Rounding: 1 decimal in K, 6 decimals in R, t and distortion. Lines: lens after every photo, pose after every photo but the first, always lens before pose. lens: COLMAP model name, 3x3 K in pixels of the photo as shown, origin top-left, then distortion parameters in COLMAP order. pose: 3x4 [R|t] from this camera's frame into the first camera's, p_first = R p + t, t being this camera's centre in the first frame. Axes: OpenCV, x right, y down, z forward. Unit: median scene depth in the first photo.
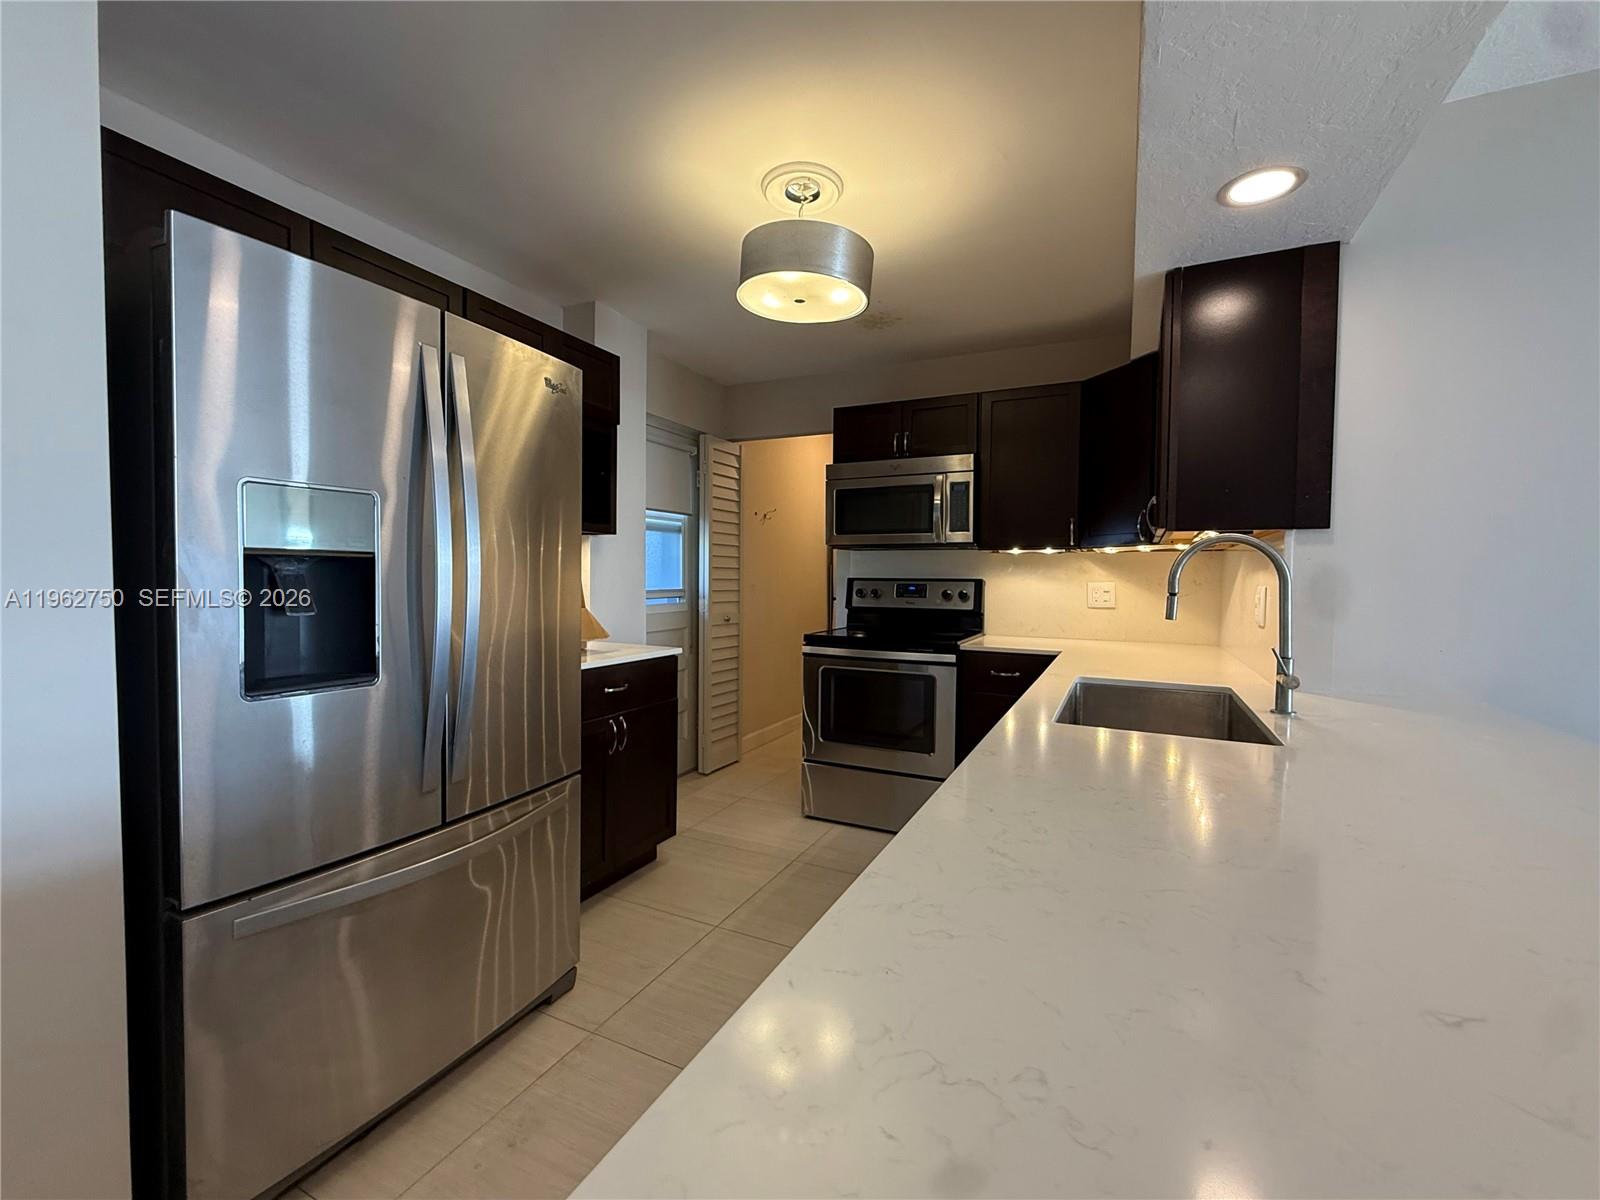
lens RADIAL K [[674.3, 0, 800.0], [0, 674.3, 600.0], [0, 0, 1]] dist [0.000896, -0.000018]
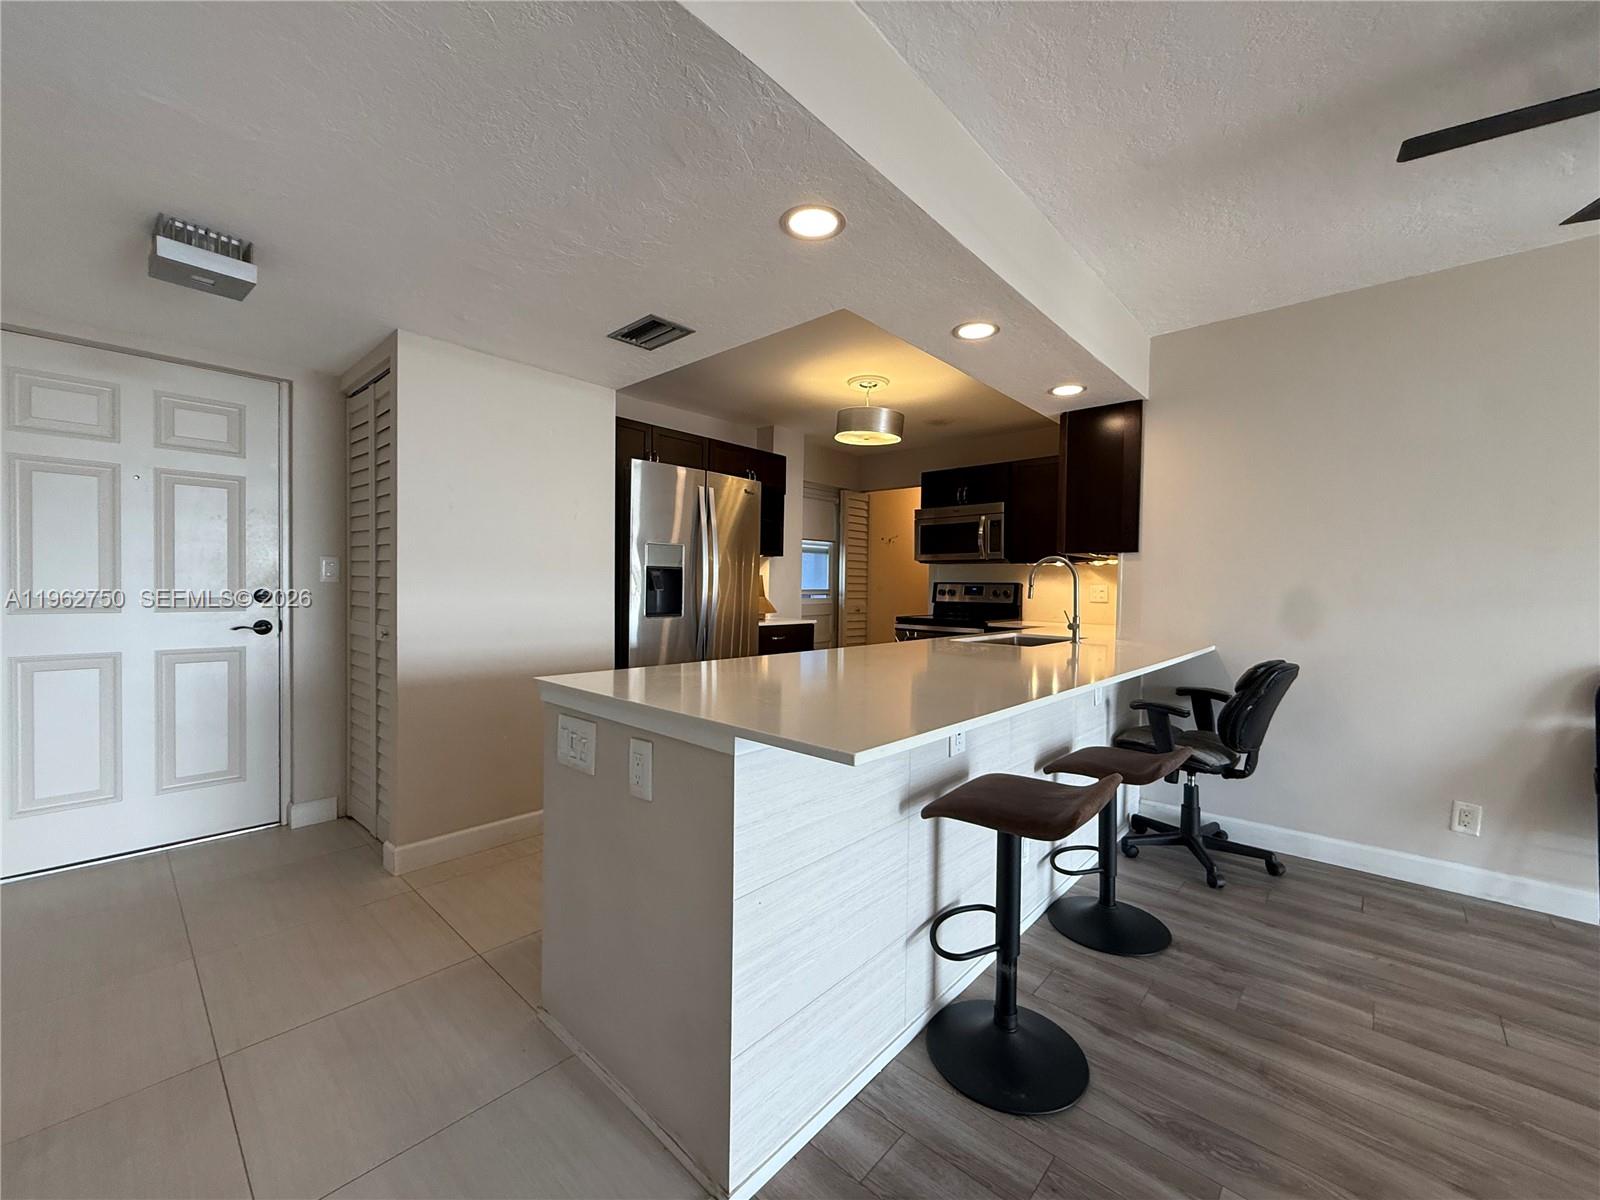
lens RADIAL K [[638.1, 0, 796.5], [0, 638.1, 598.5], [0, 0, 1]] dist [-0.000268, -0.000171]
pose [[0.958140, 0.010436, -0.286109, 0.210755], [-0.015505, 0.999760, -0.015458, 0.034157], [0.285879, 0.019248, 0.958072, -0.515923]]
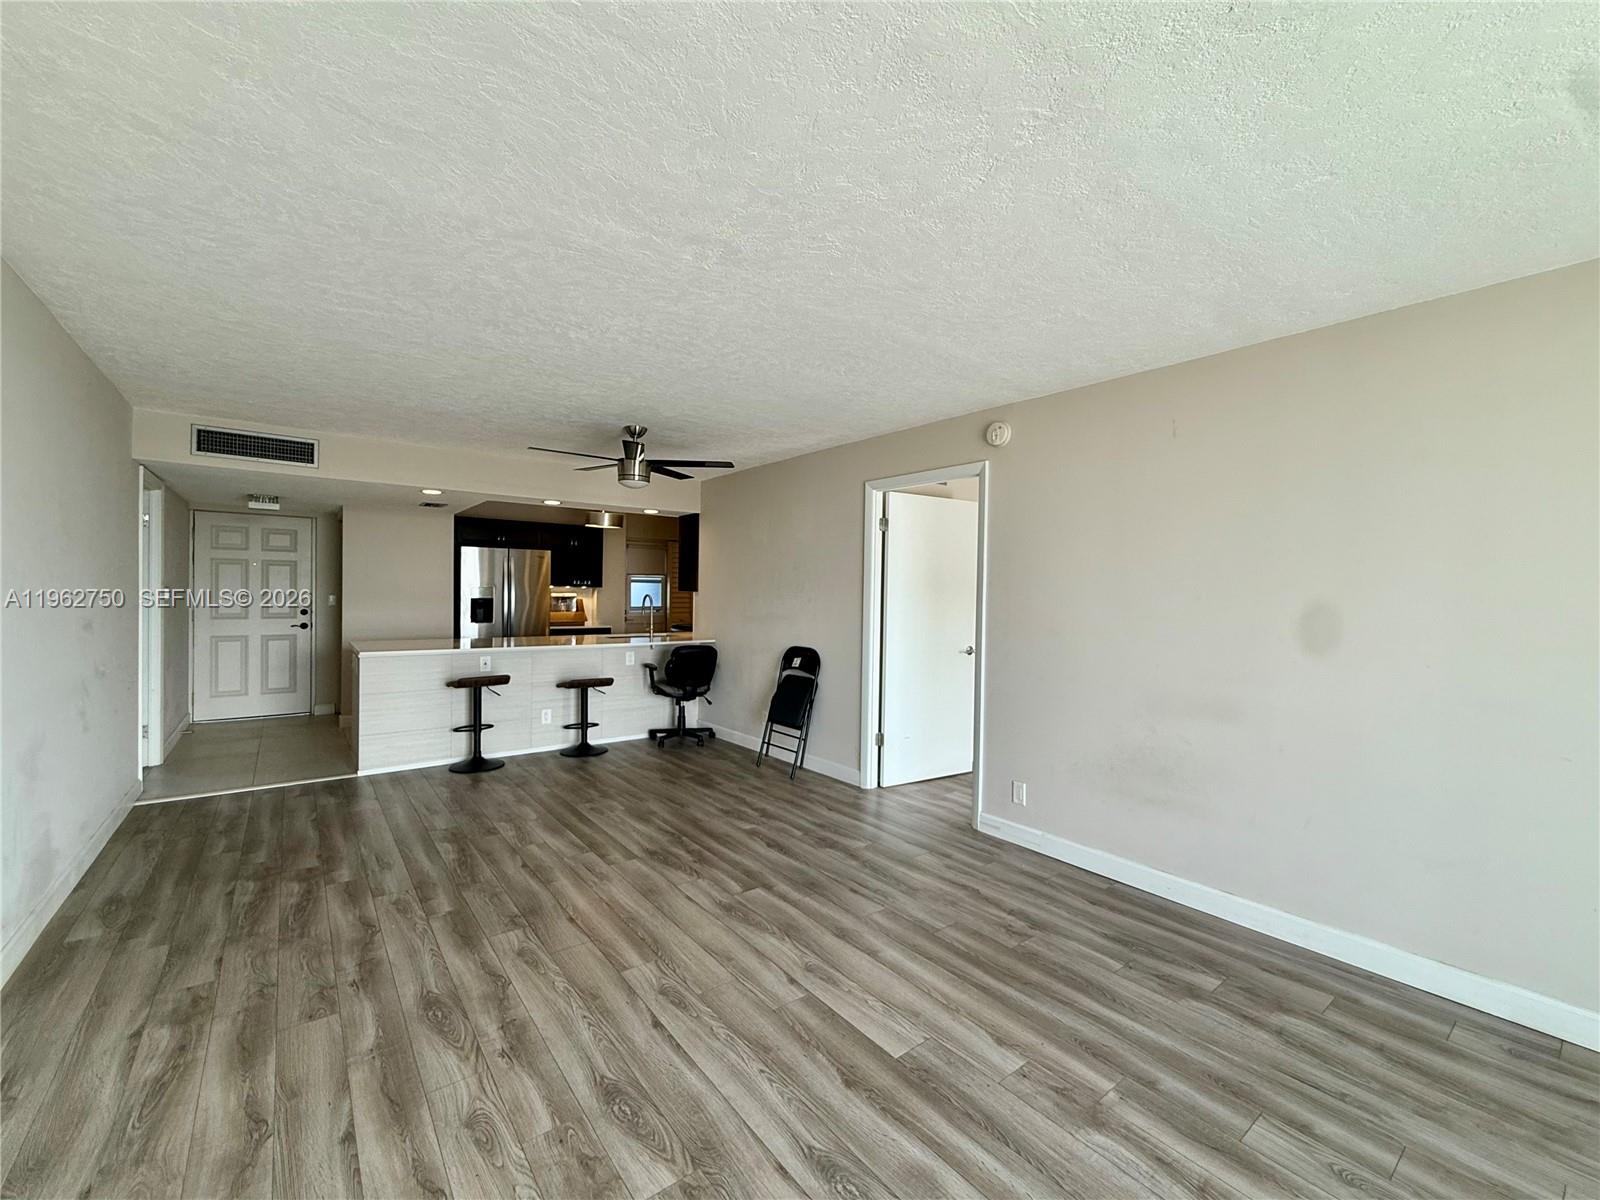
lens RADIAL K [[645.8, 0, 730.8], [0, 645.8, 603.3], [0, 0, 1]] dist [0.046387, -0.000030]
pose [[0.866834, 0.007449, -0.498541, 1.429398], [-0.021522, 0.999515, -0.022487, 0.018792], [0.498132, 0.030222, 0.866574, -1.002717]]
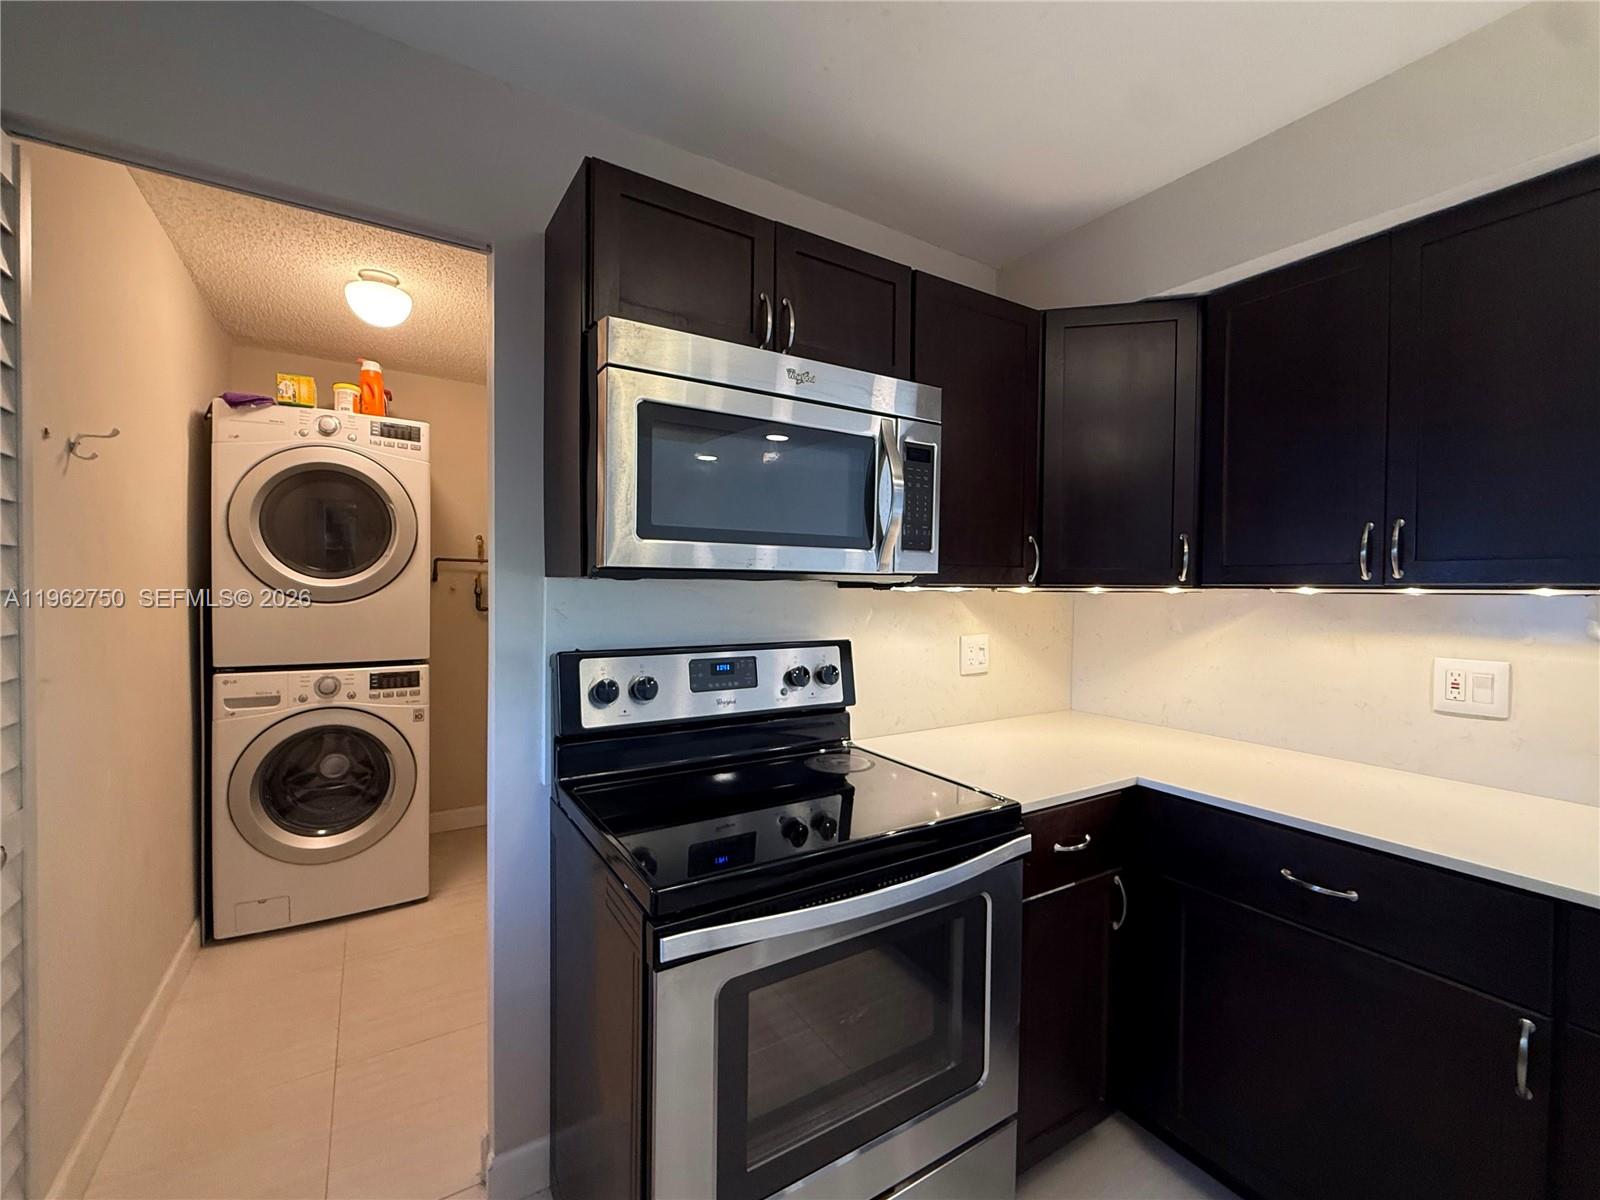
lens RADIAL K [[674.3, 0, 800.0], [0, 674.3, 600.0], [0, 0, 1]] dist [0.000896, -0.000018]
pose [[0.528167, -0.023399, 0.848818, -0.195170], [0.024599, 0.999622, 0.012249, -0.071680], [-0.848784, 0.014410, 0.528543, 0.789612]]
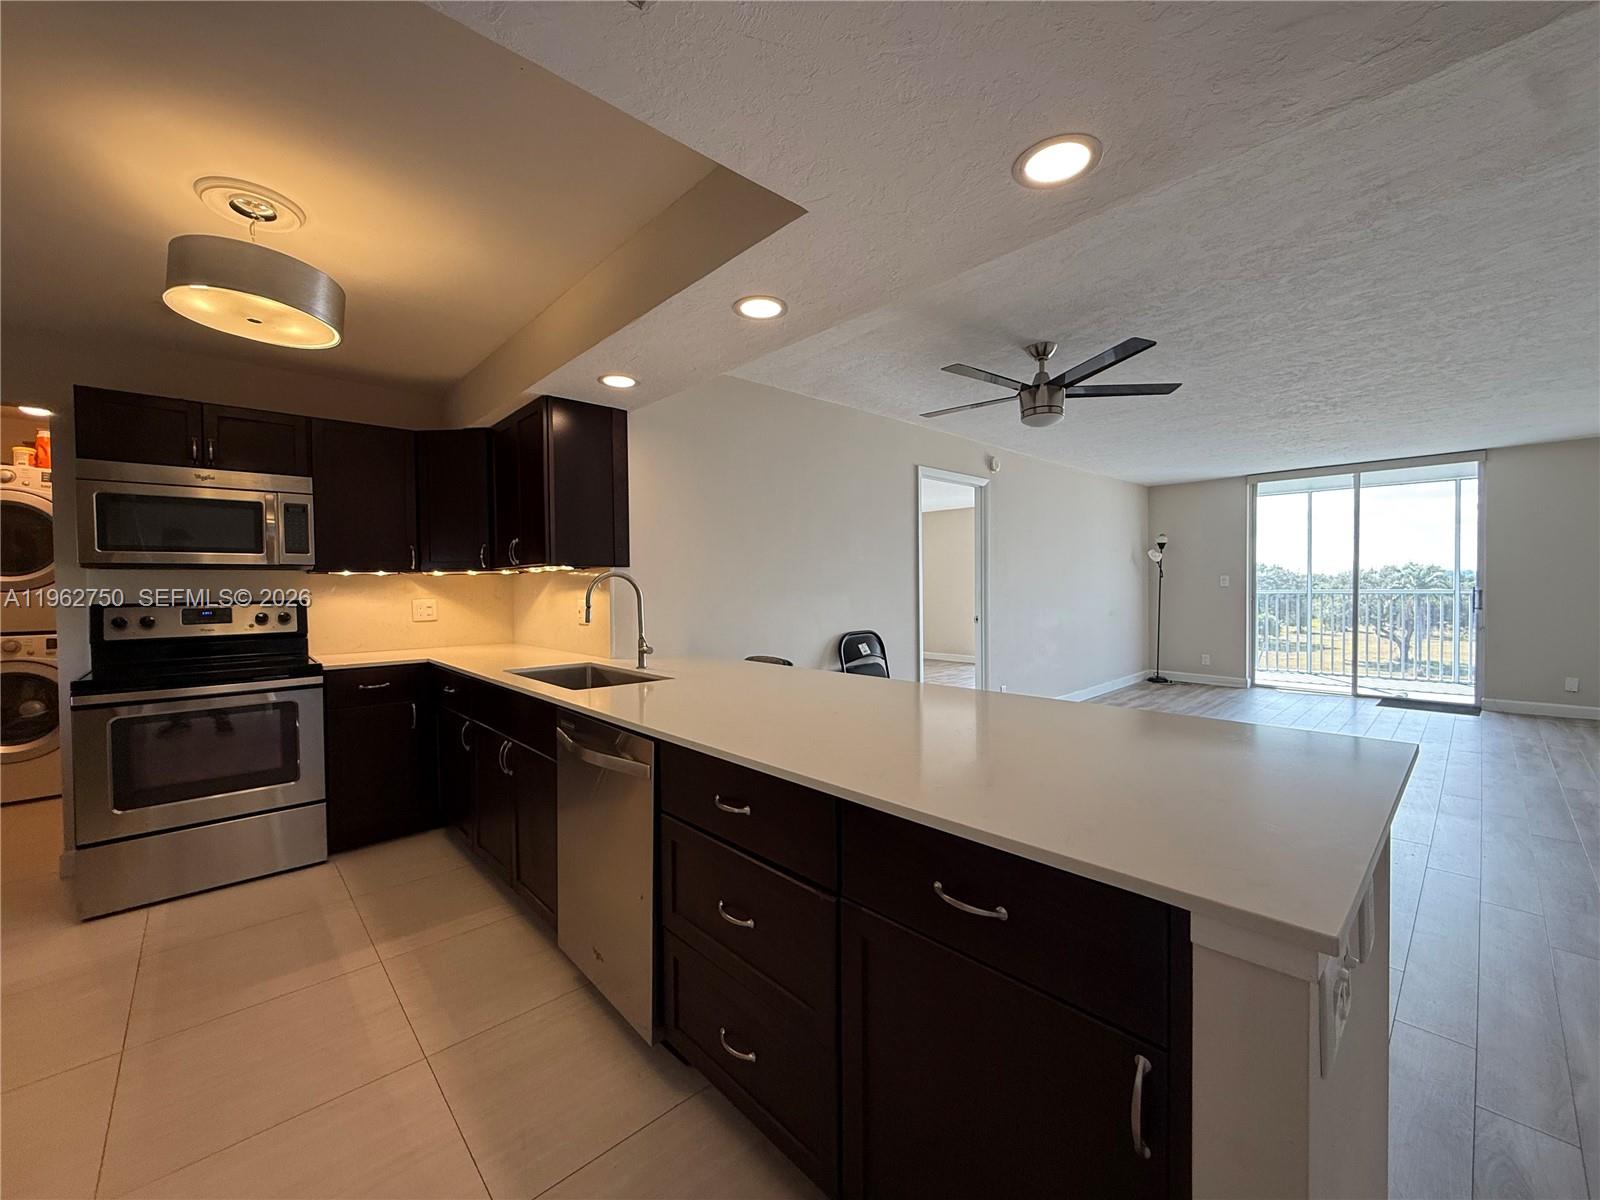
lens RADIAL K [[638.1, 0, 796.5], [0, 638.1, 598.5], [0, 0, 1]] dist [-0.000268, -0.000171]
pose [[0.366340, -0.034008, 0.929859, -0.355176], [0.046767, 0.998742, 0.018102, -0.017446], [-0.929305, 0.036856, 0.367470, -0.023438]]
